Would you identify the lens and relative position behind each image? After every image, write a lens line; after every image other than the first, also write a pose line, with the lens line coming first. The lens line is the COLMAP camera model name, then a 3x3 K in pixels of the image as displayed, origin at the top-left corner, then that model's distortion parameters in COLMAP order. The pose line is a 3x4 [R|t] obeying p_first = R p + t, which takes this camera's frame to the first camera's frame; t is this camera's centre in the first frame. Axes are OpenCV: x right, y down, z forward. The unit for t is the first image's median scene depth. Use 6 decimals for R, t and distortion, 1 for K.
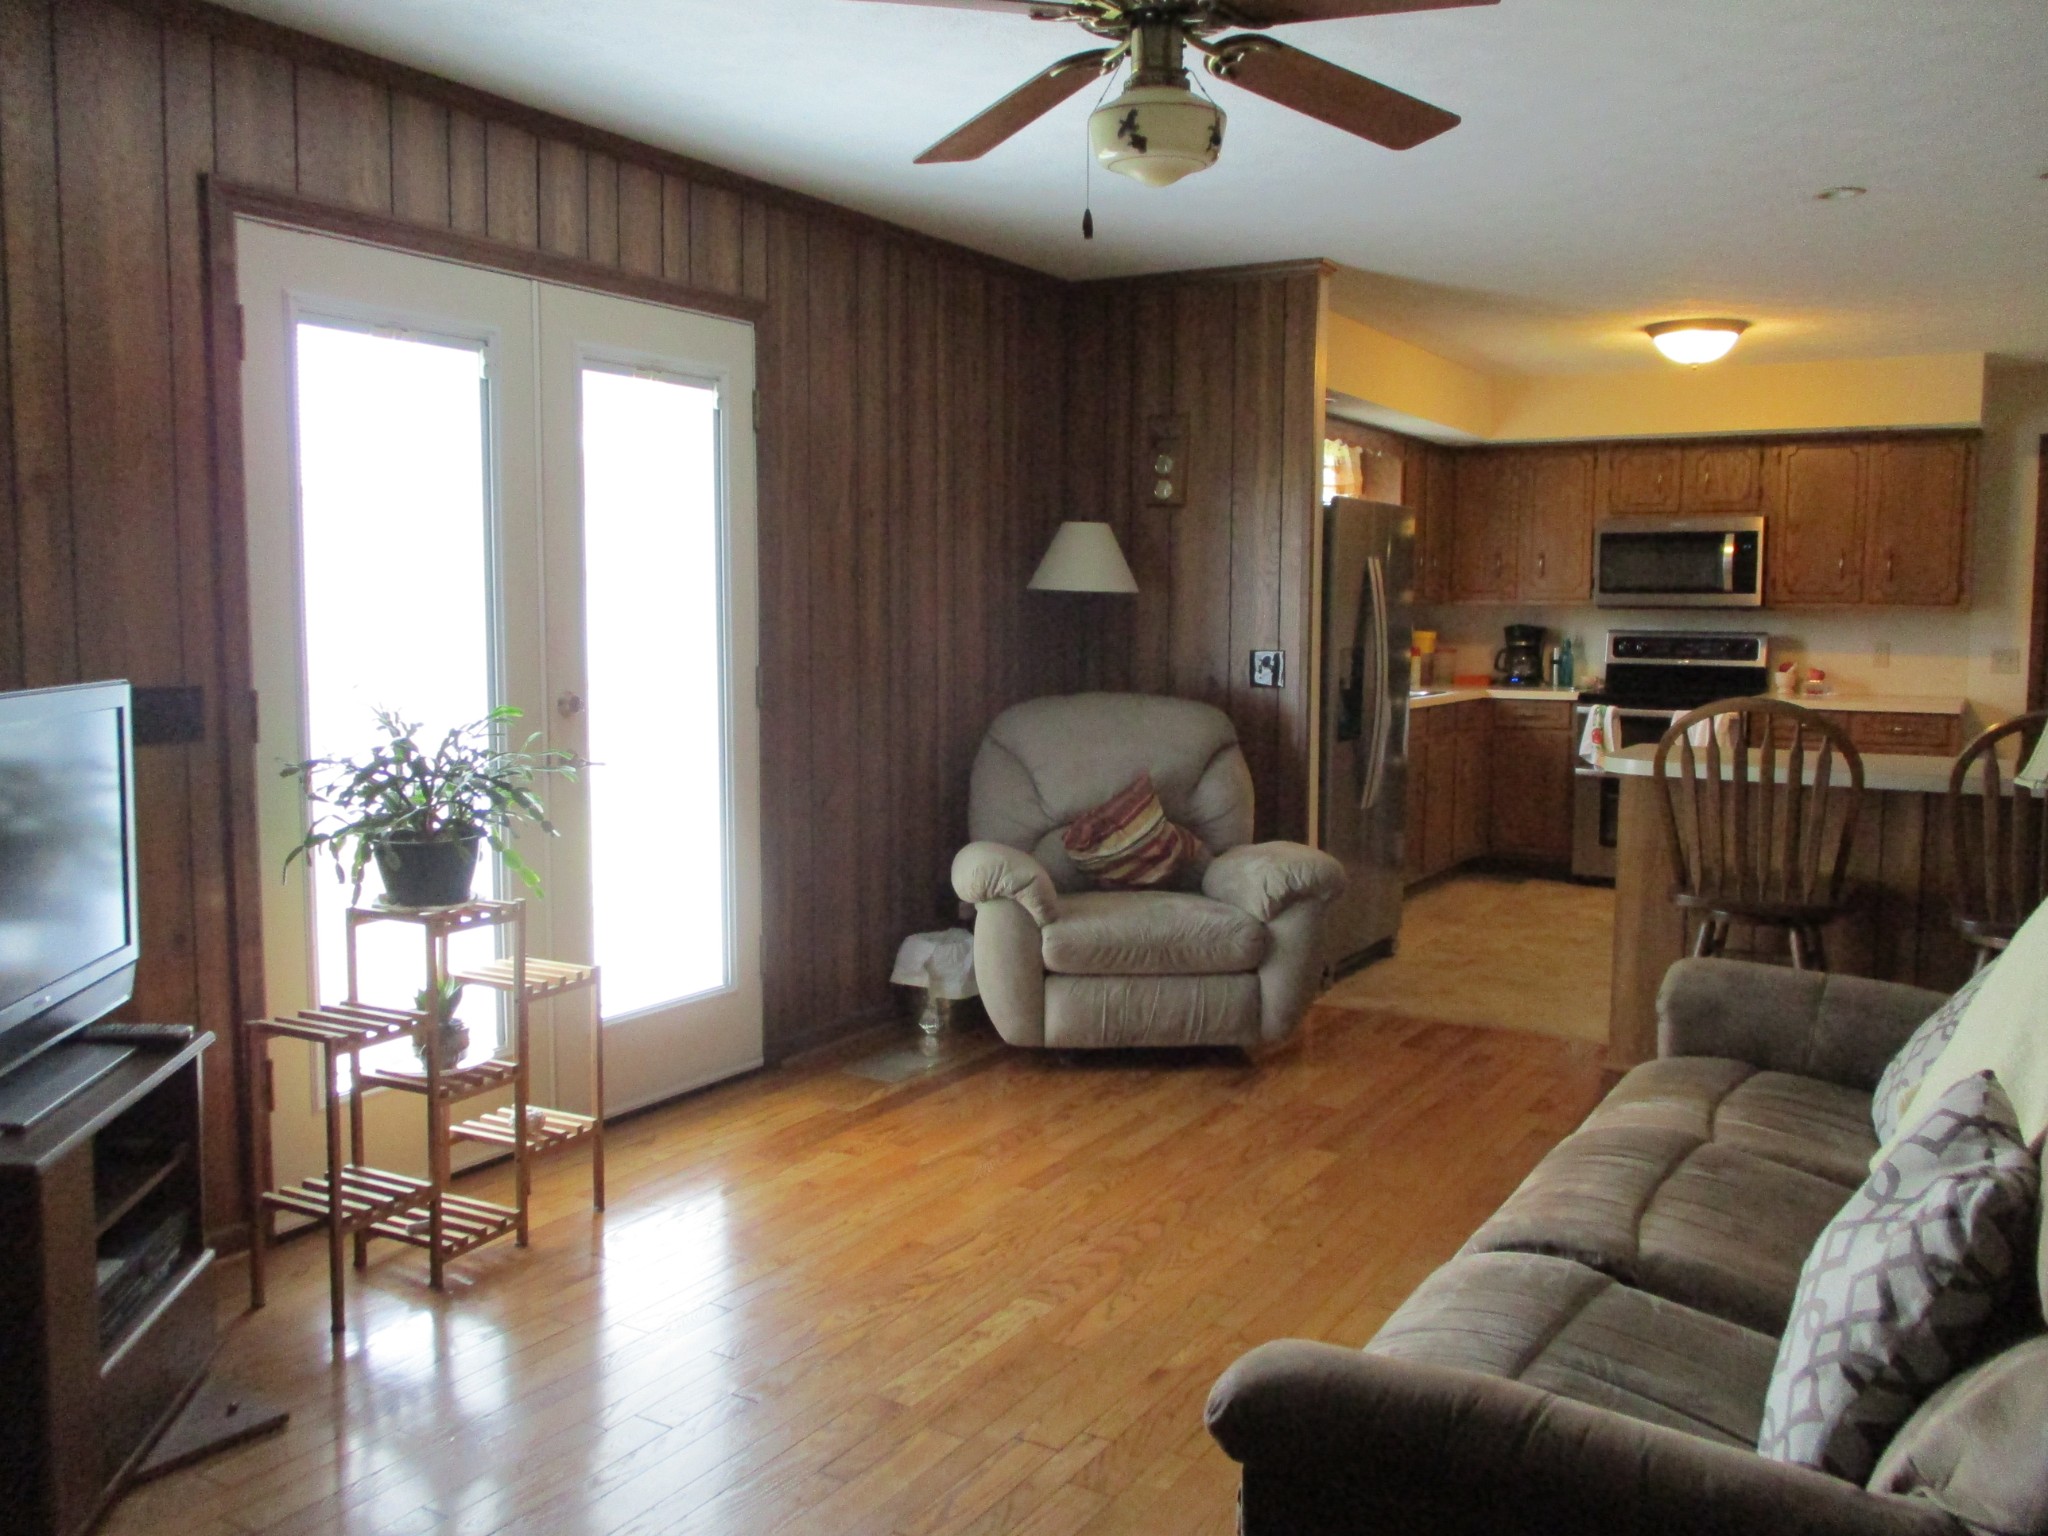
lens RADIAL K [[1718.1, 0, 1032.5], [0, 1718.1, 753.7], [0, 0, 1]] dist [-0.027299, 0.015899]
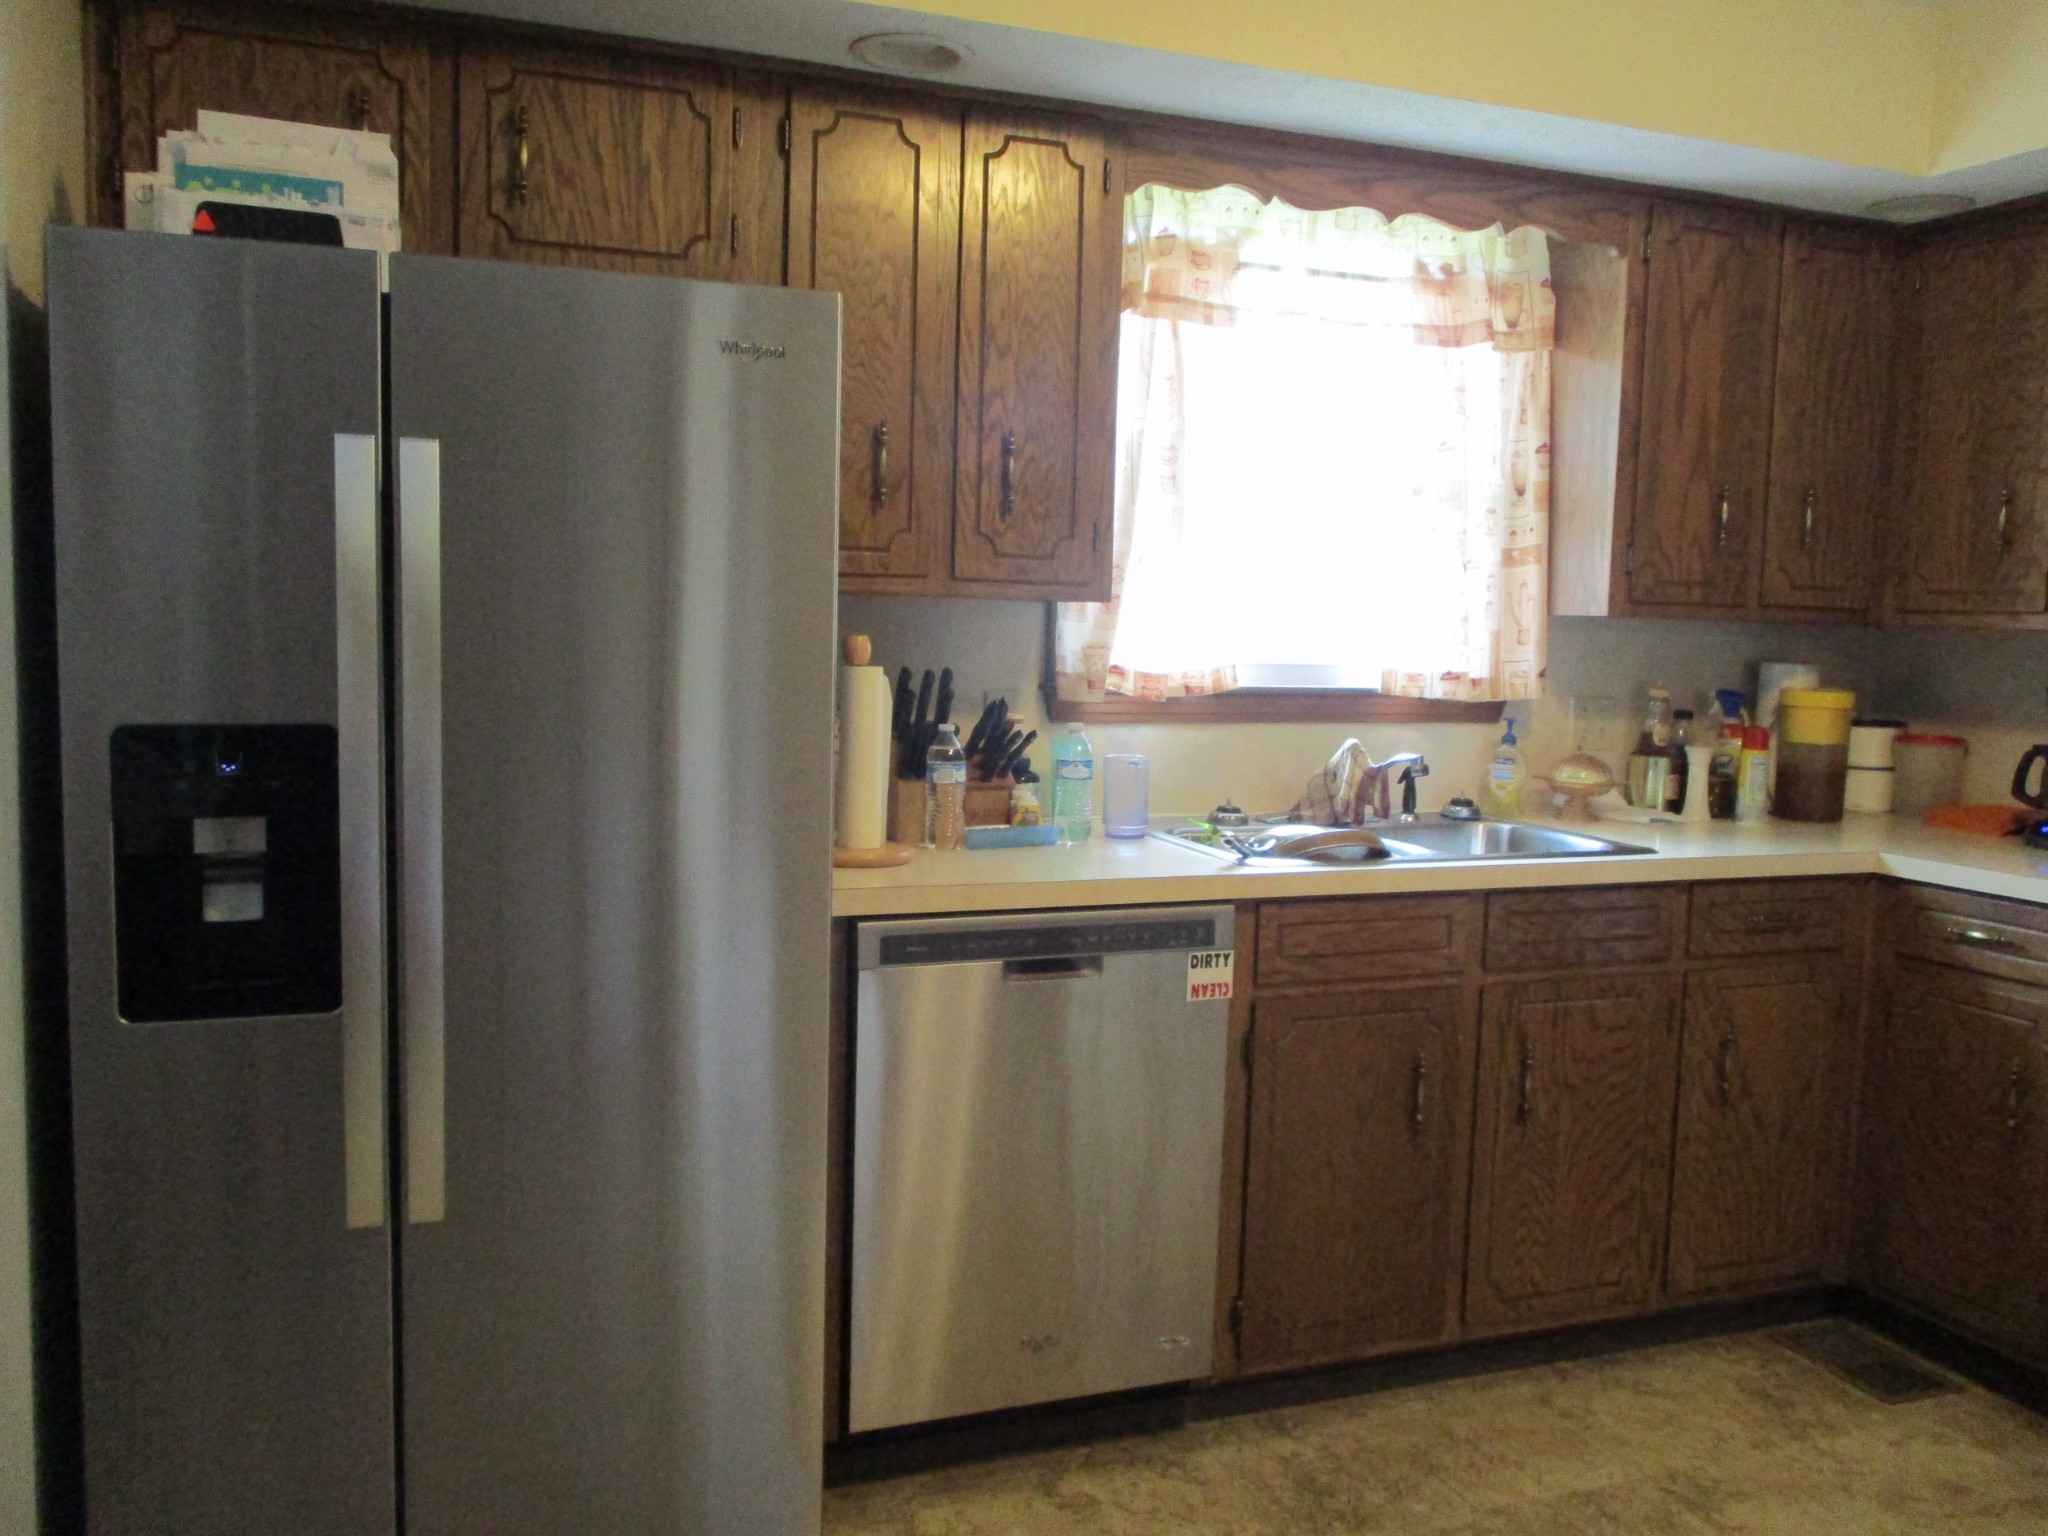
lens RADIAL K [[1718.1, 0, 1032.5], [0, 1718.1, 753.7], [0, 0, 1]] dist [-0.027299, 0.015899]
pose [[0.787340, 0.071256, -0.612387, 0.513617], [-0.081689, 0.996598, 0.010935, -0.070670], [0.611083, 0.041415, 0.790482, 0.880223]]
